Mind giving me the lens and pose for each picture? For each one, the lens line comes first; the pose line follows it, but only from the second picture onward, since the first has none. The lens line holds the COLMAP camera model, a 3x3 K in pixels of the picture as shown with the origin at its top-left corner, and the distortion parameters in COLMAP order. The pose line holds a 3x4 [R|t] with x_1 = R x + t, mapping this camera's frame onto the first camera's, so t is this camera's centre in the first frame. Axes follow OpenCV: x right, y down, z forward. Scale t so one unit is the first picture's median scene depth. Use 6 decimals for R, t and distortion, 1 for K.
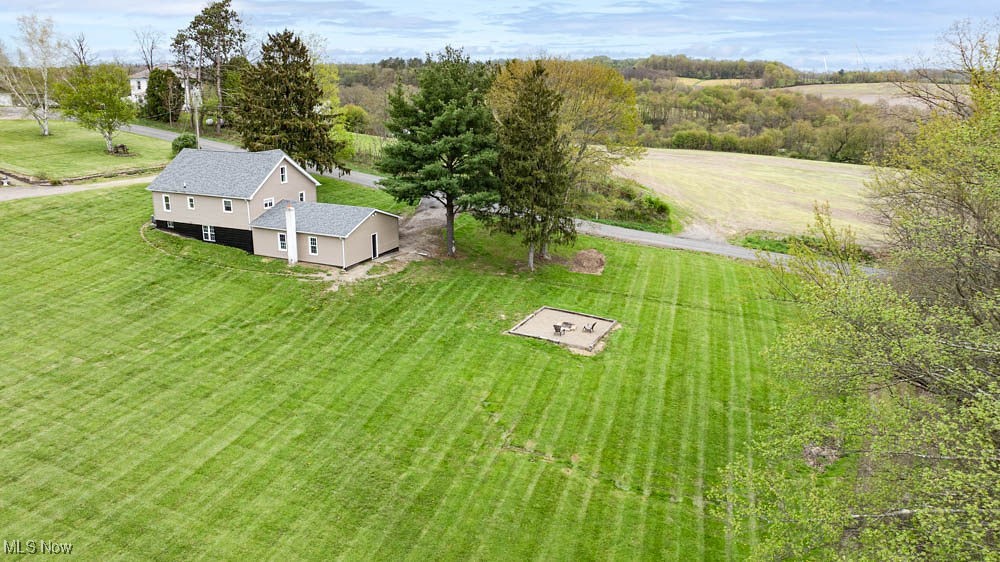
lens RADIAL K [[693.9, 0, 499.4], [0, 693.9, 271.5], [0, 0, 1]] dist [-0.018775, -0.003772]
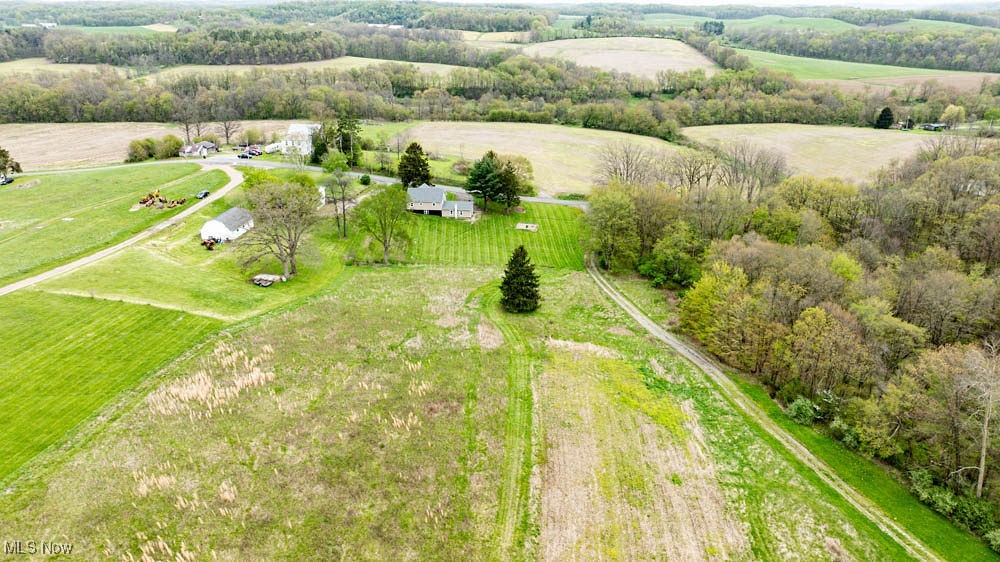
lens RADIAL K [[693.9, 0, 492.1], [0, 693.9, 282.1], [0, 0, 1]] dist [-0.018775, -0.003772]
pose [[0.951130, -0.123295, 0.283107, -0.233661], [0.088827, 0.987320, 0.131560, -0.028110], [-0.295738, -0.099983, 0.950022, -0.523375]]
